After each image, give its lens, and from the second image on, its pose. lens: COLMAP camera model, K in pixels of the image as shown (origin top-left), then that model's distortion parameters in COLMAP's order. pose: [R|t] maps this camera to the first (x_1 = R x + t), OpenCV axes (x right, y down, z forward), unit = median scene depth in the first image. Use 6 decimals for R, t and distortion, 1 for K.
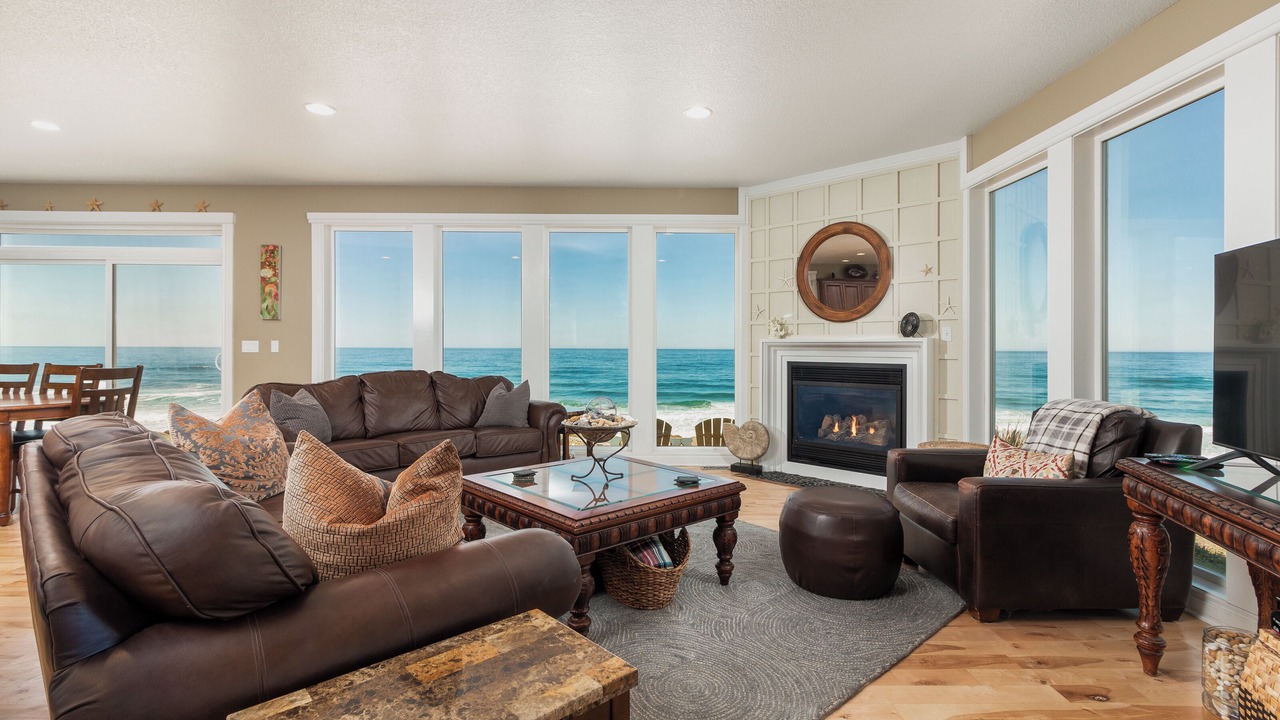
lens RADIAL K [[588.9, 0, 645.1], [0, 588.9, 352.8], [0, 0, 1]] dist [0.001526, 0.000478]
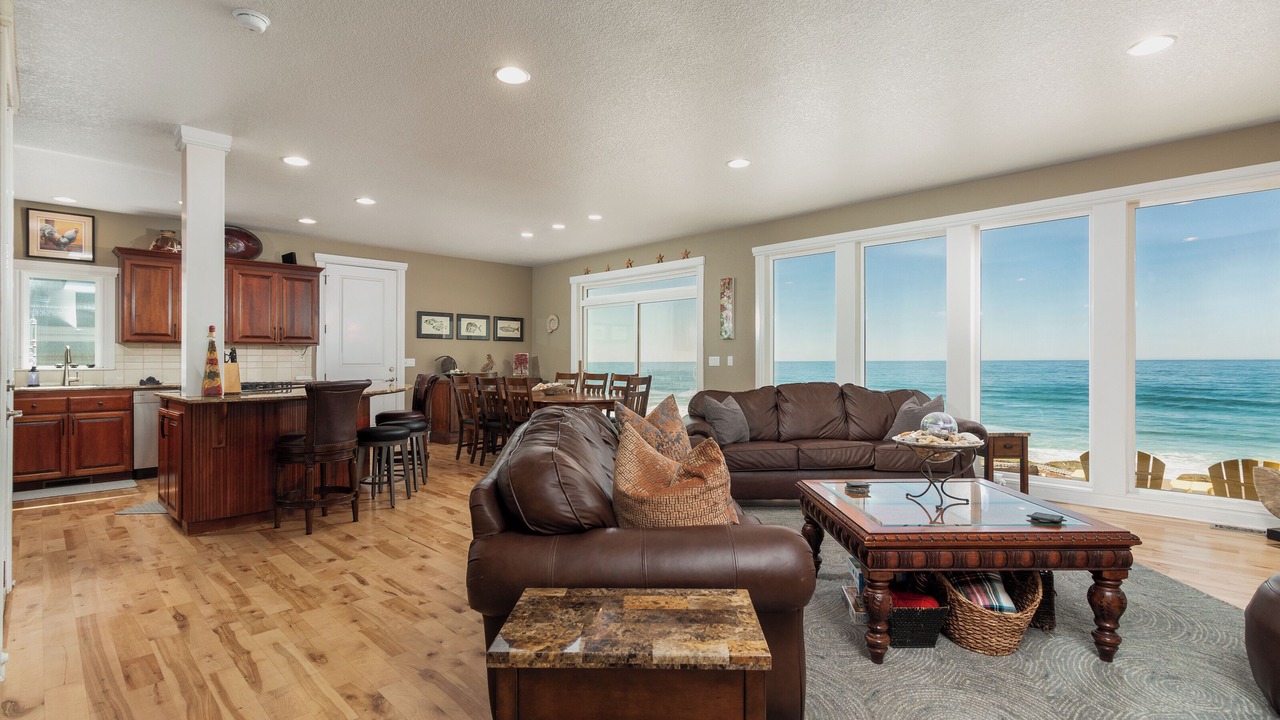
lens RADIAL K [[583.7, 0, 640.7], [0, 583.7, 365.3], [0, 0, 1]] dist [-0.094917, 0.049714]
pose [[0.714627, 0.000771, -0.699505, 0.128047], [-0.002847, 0.999994, -0.001806, 0.001706], [0.699500, 0.003282, 0.714625, 0.019422]]
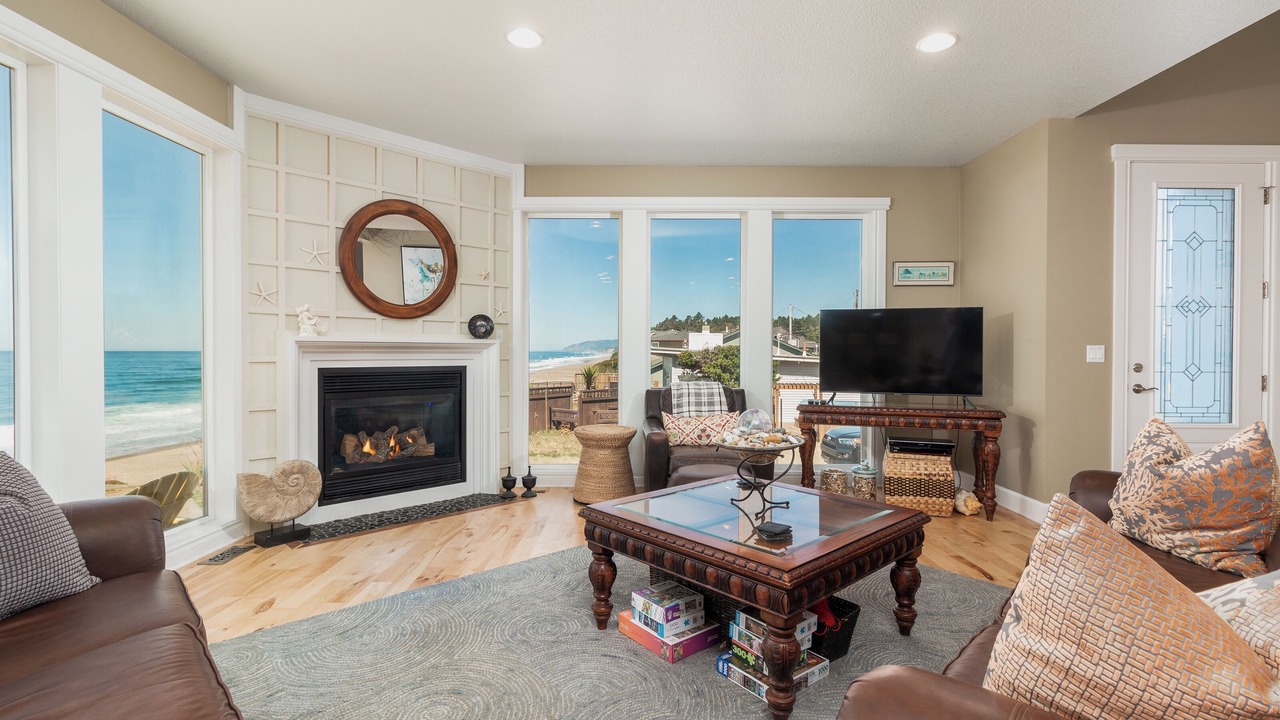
lens RADIAL K [[588.9, 0, 645.1], [0, 588.9, 352.8], [0, 0, 1]] dist [0.001526, 0.000478]
pose [[-0.001302, -0.005076, 0.999986, -0.498654], [0.000939, 0.999987, 0.005078, -0.007056], [-0.999999, 0.000946, -0.001297, 0.632680]]
